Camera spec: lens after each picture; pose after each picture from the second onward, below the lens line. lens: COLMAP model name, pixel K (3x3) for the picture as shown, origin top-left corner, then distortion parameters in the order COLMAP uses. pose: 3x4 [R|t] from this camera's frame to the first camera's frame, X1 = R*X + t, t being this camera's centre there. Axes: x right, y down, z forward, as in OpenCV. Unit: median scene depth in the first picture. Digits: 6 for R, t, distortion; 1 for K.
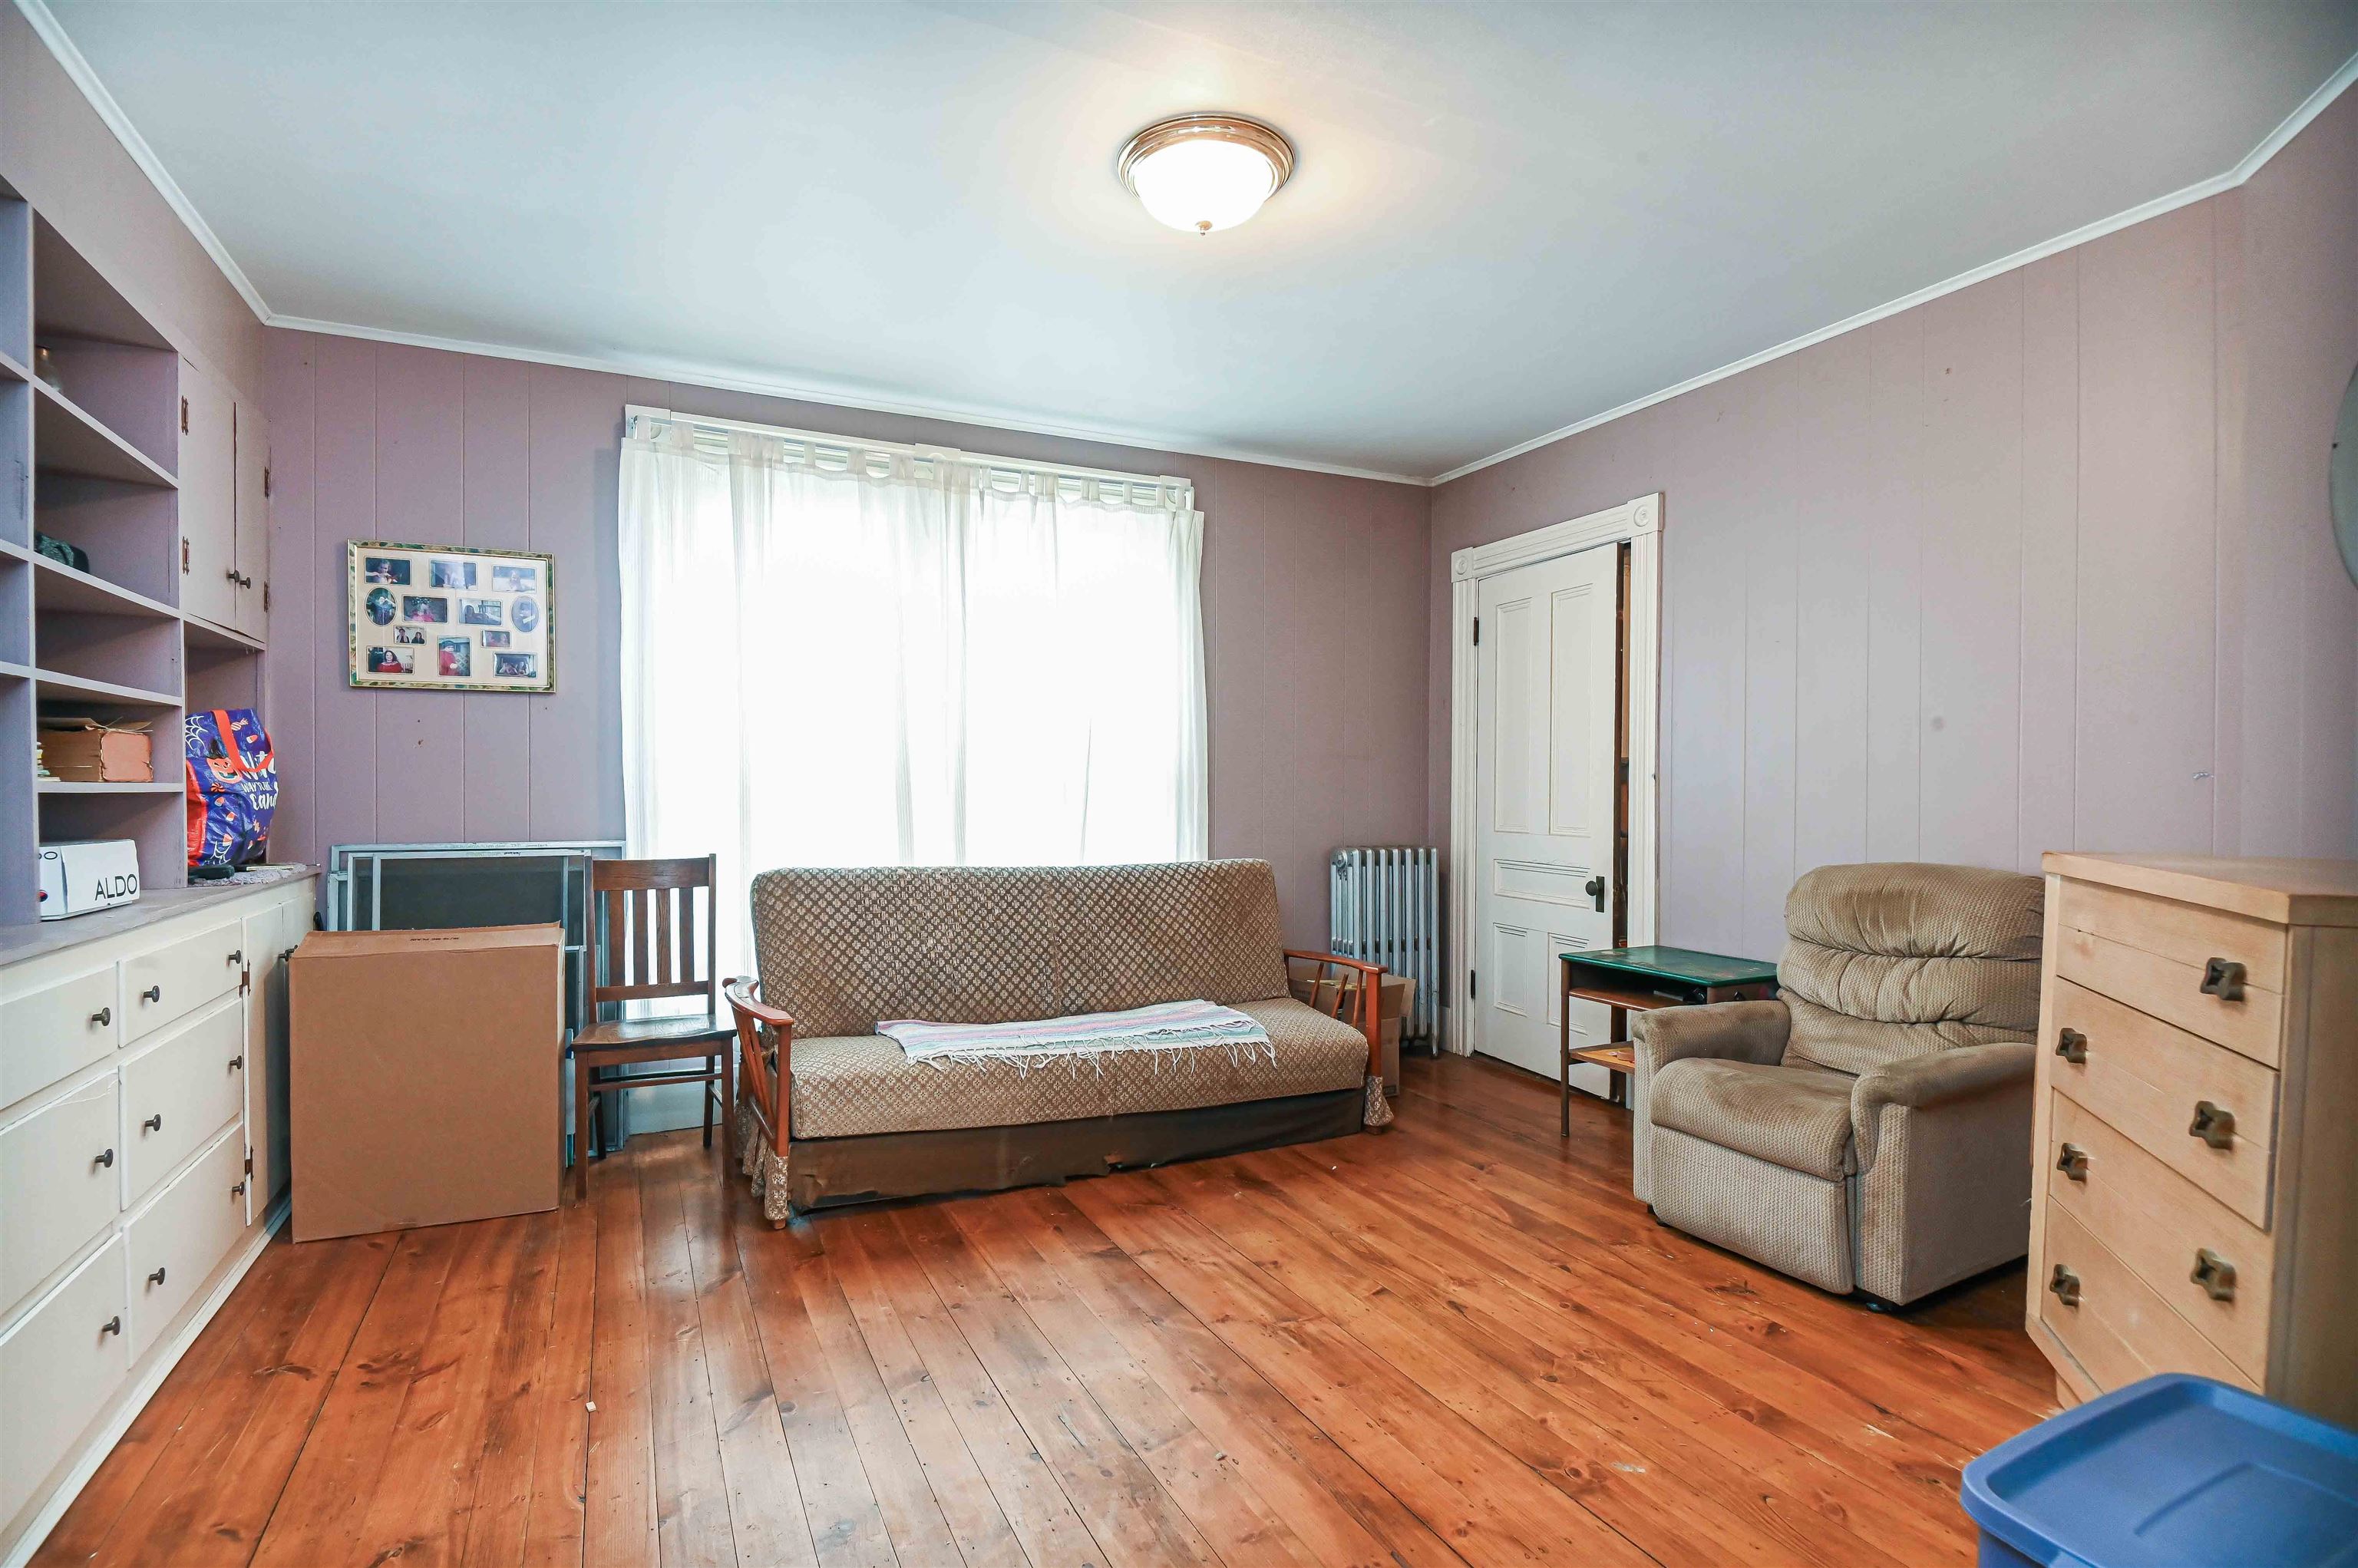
lens RADIAL K [[1147.6, 0, 1163.4], [0, 1147.6, 804.2], [0, 0, 1]] dist [0.017586, -0.021565]
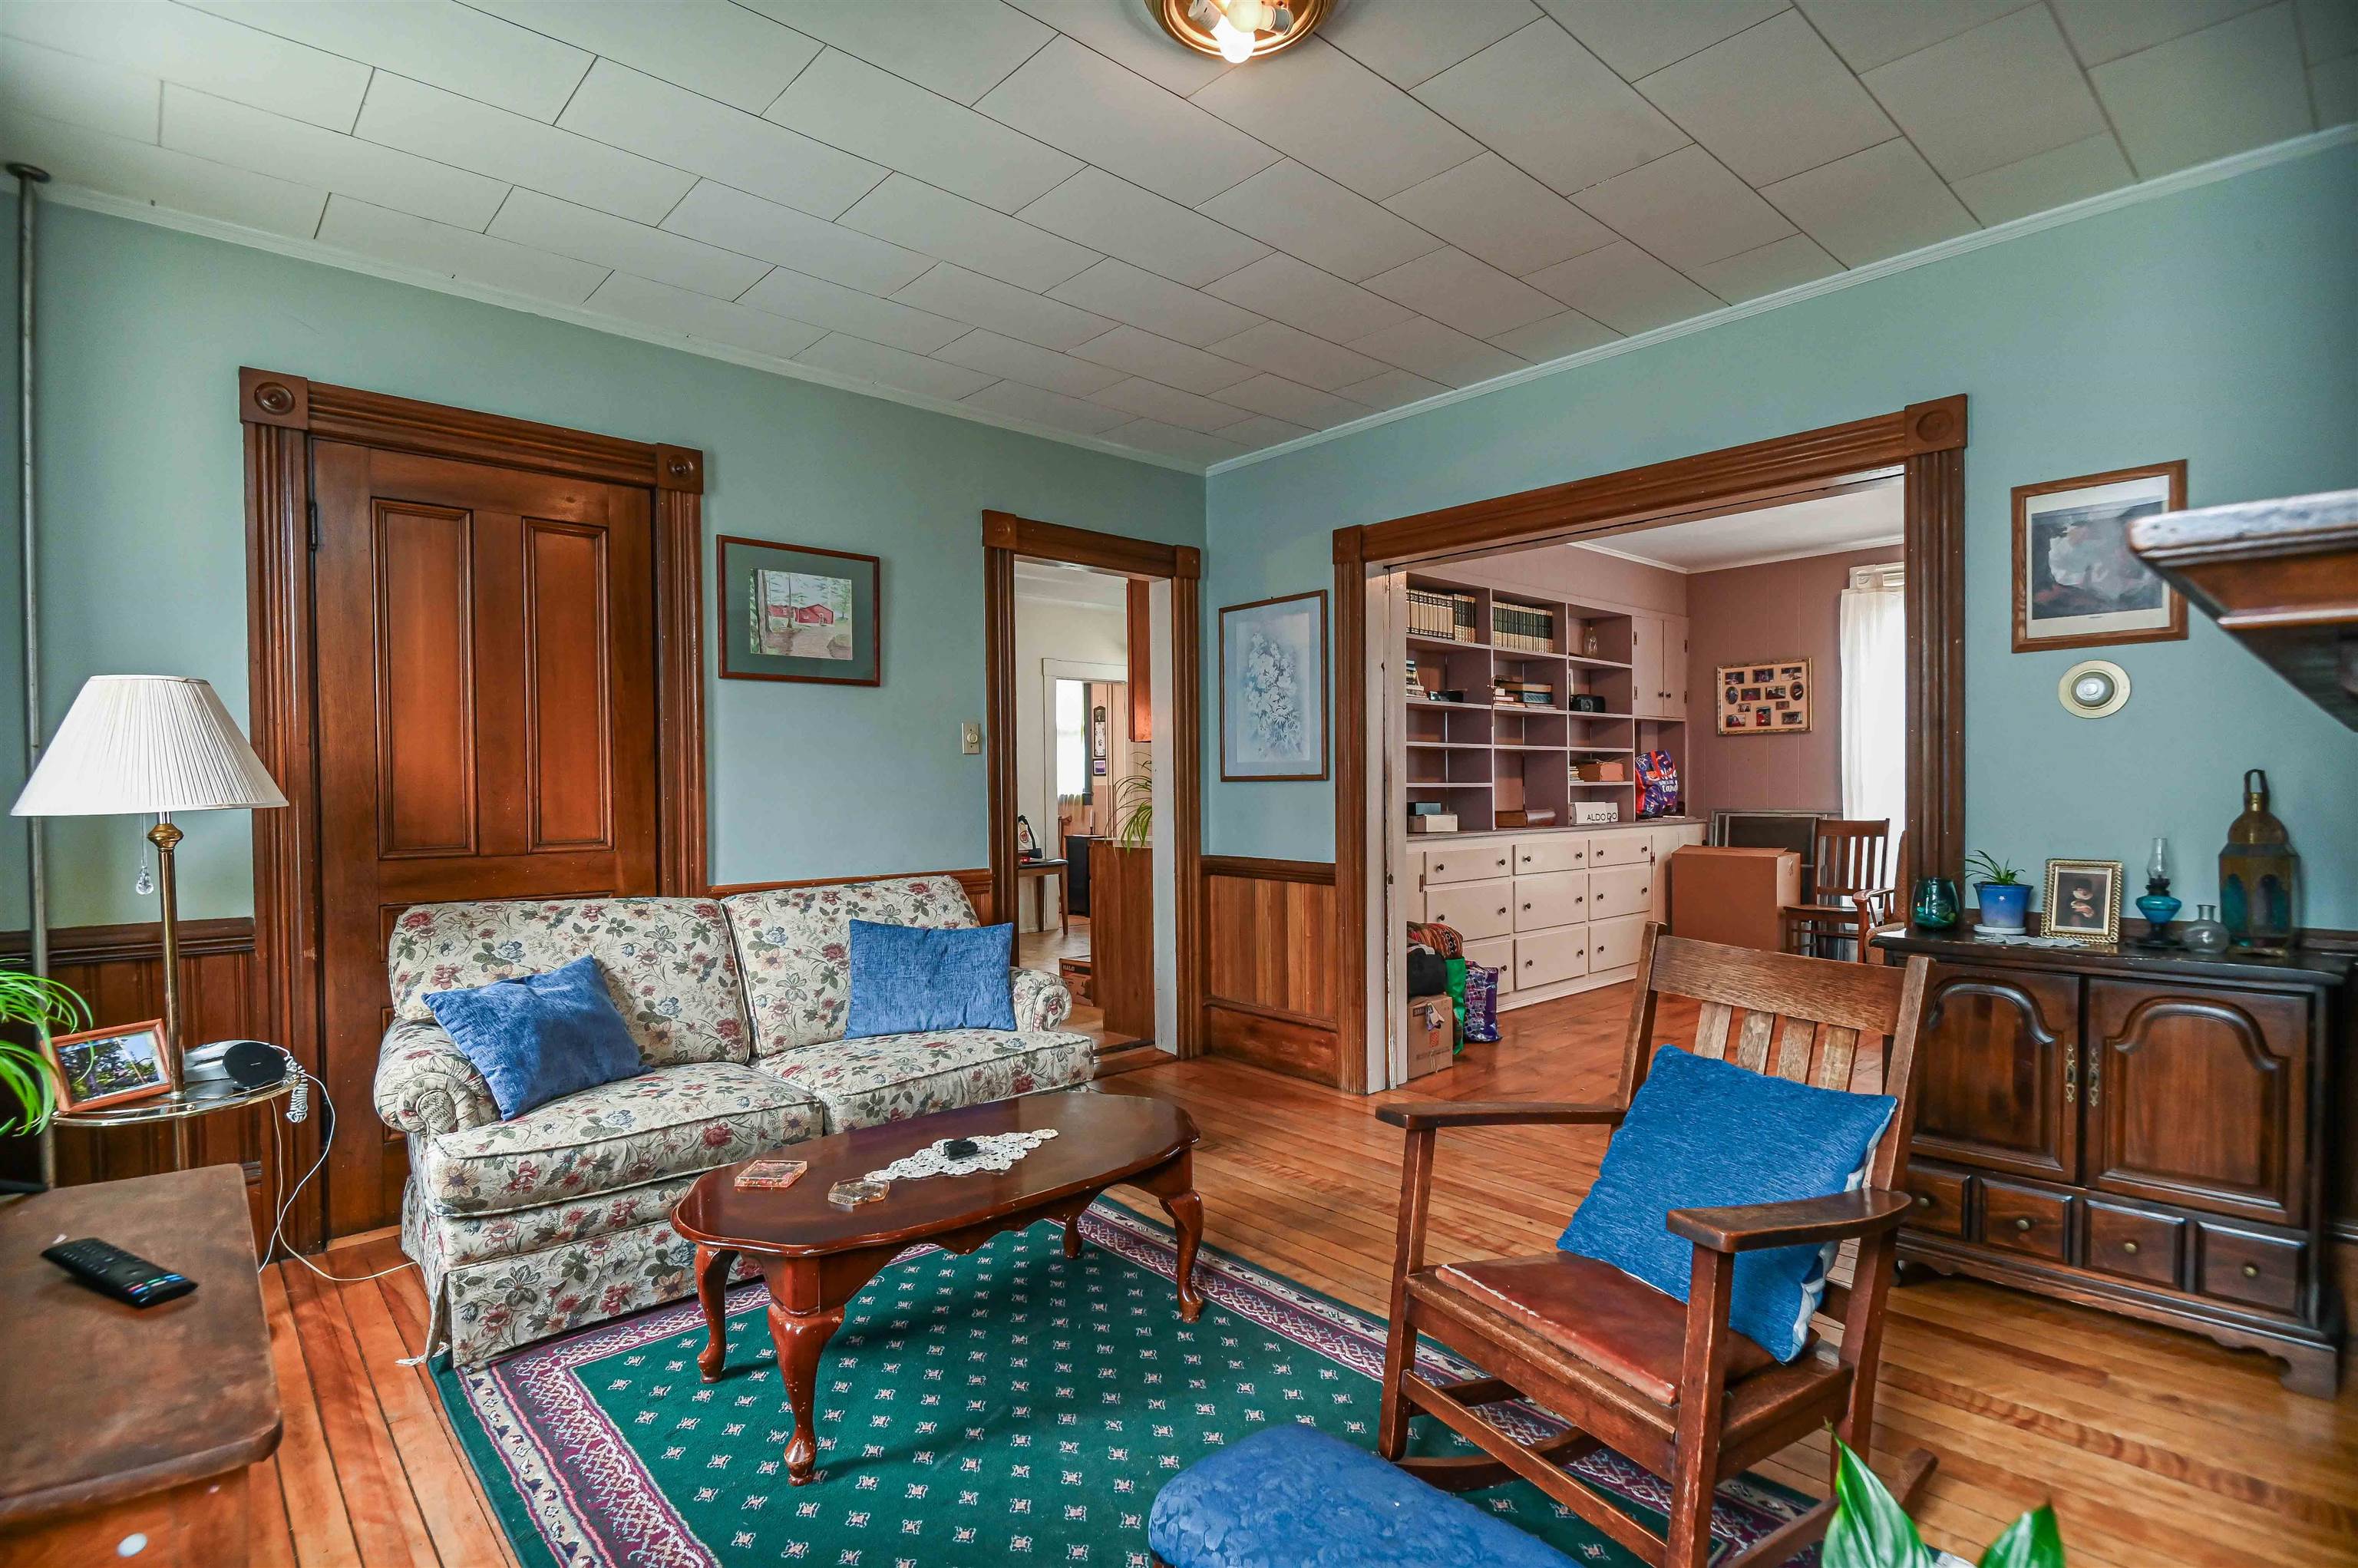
lens RADIAL K [[1147.6, 0, 1163.4], [0, 1147.6, 804.2], [0, 0, 1]] dist [0.017586, -0.021565]
pose [[0.274739, 0.011353, -0.961452, 1.051946], [0.001816, 0.999922, 0.012326, -0.001647], [0.961517, -0.005132, 0.274697, -0.570339]]
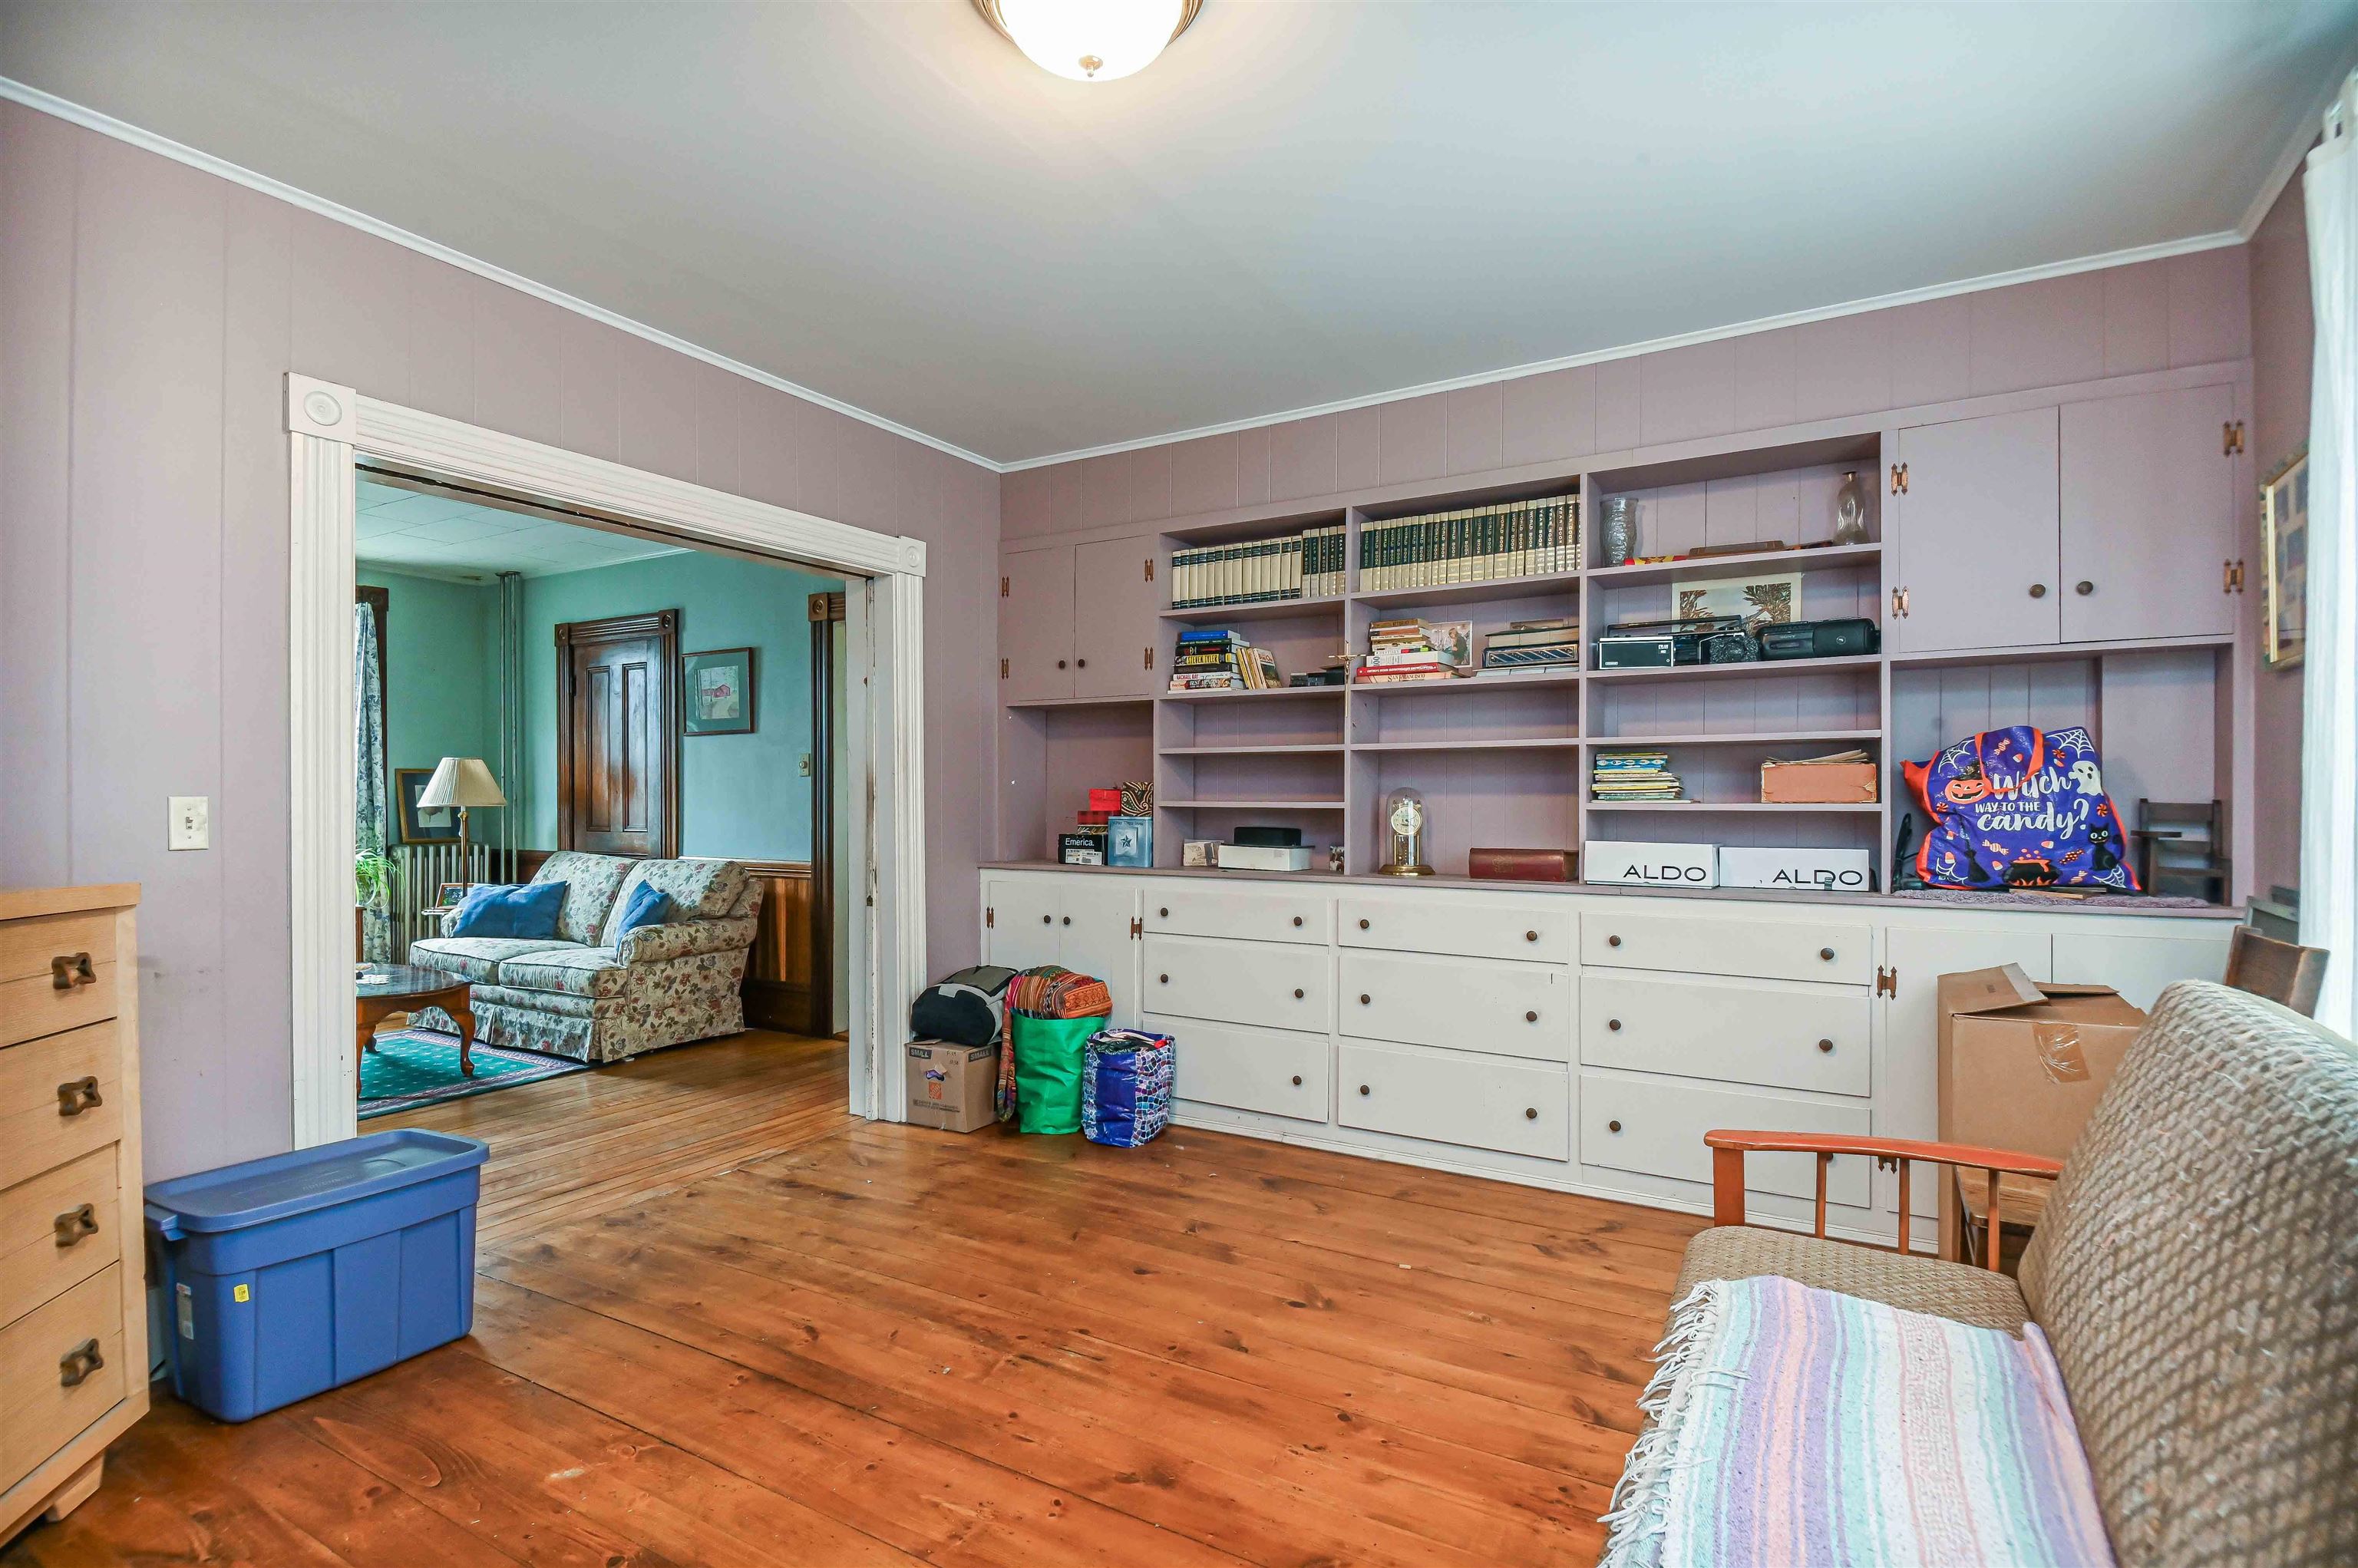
lens RADIAL K [[1147.6, 0, 1163.4], [0, 1147.6, 804.2], [0, 0, 1]] dist [0.017586, -0.021565]
pose [[-0.844321, 0.006070, -0.535804, 0.287325], [-0.002707, 0.999875, 0.015592, -0.026550], [0.535831, 0.014615, -0.844198, 1.233442]]
